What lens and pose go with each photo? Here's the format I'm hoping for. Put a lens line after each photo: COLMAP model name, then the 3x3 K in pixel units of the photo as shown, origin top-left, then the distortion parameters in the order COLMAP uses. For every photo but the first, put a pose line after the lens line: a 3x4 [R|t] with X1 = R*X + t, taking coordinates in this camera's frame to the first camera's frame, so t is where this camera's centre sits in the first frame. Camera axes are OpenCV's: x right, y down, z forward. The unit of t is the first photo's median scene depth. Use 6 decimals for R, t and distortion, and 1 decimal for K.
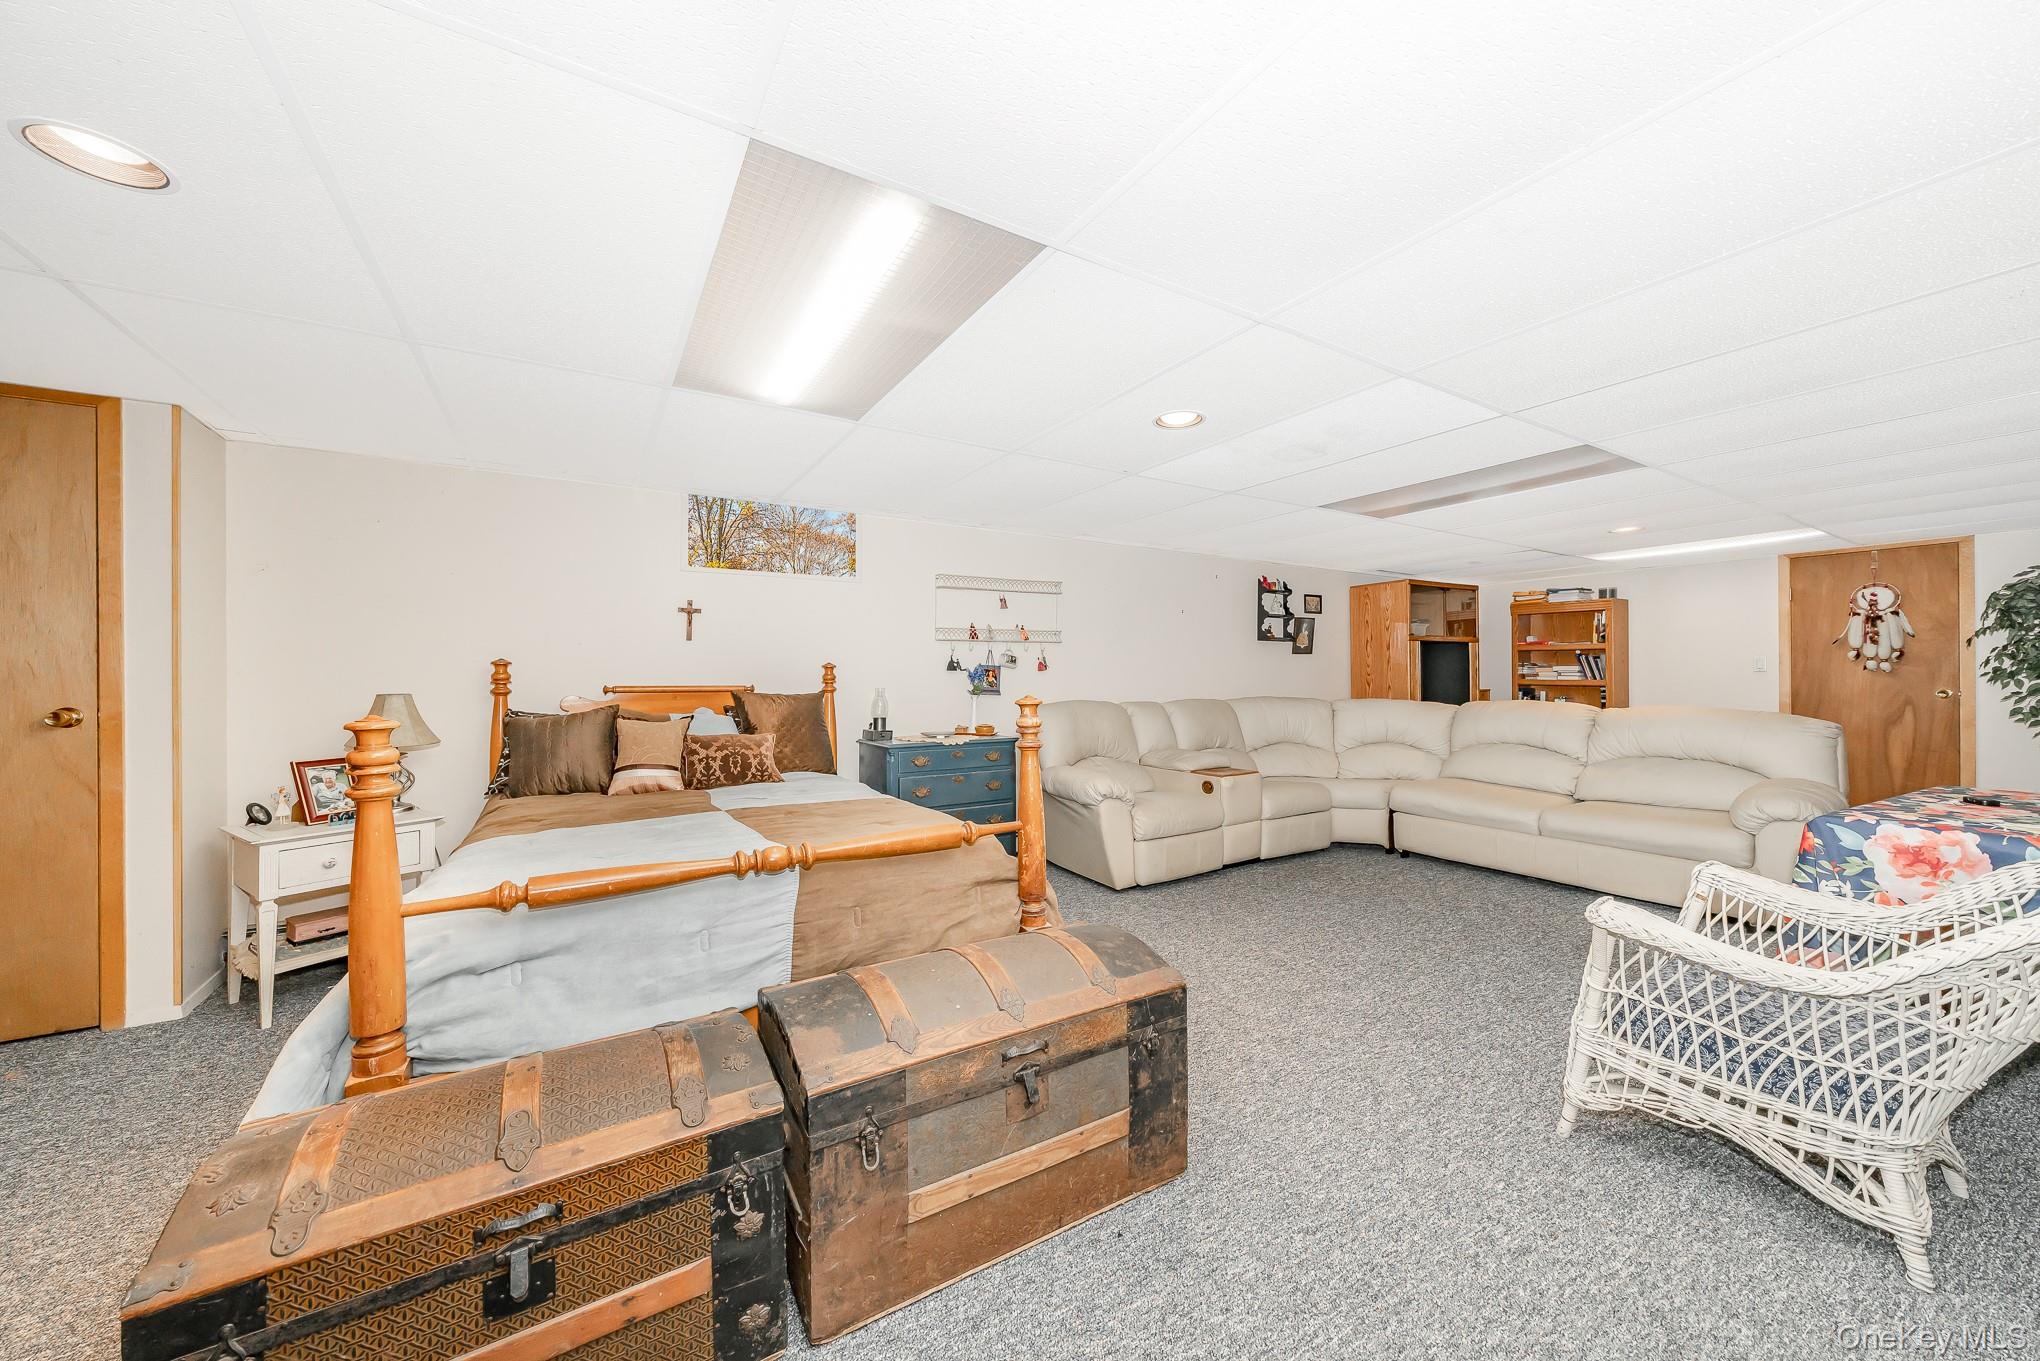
lens RADIAL K [[738.9, 0, 958.3], [0, 738.9, 675.3], [0, 0, 1]] dist [-0.000602, 0.000004]
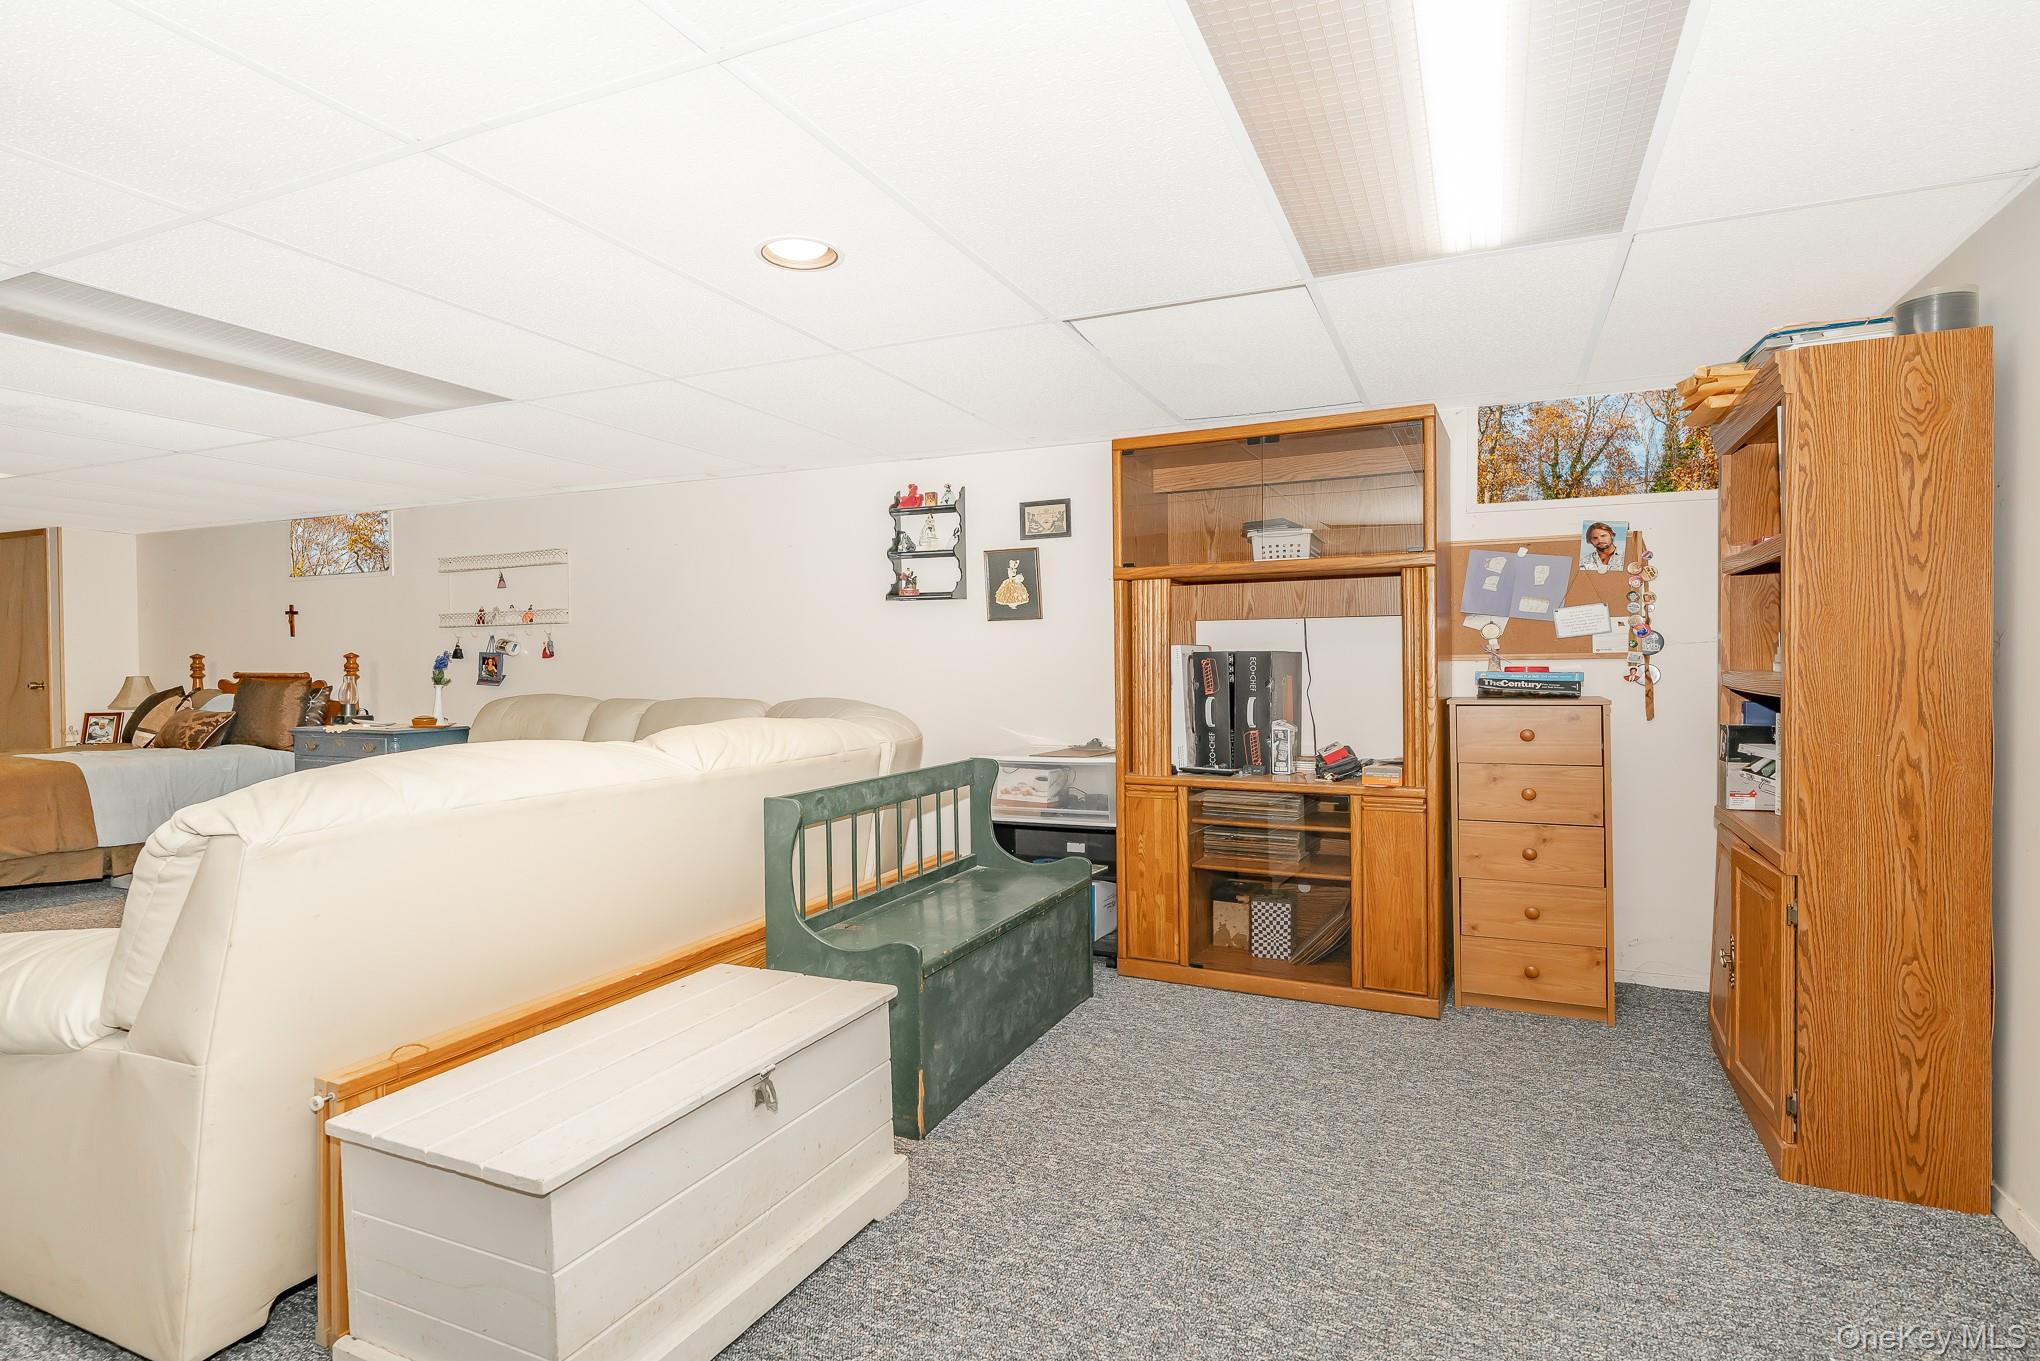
lens RADIAL K [[914.7, 0, 881.8], [0, 914.7, 678.7], [0, 0, 1]] dist [0.018893, 0.000107]
pose [[0.593440, 0.012200, -0.804786, 1.270626], [0.005229, 0.999806, 0.019011, -0.000109], [0.804861, -0.015490, 0.593261, 0.743441]]
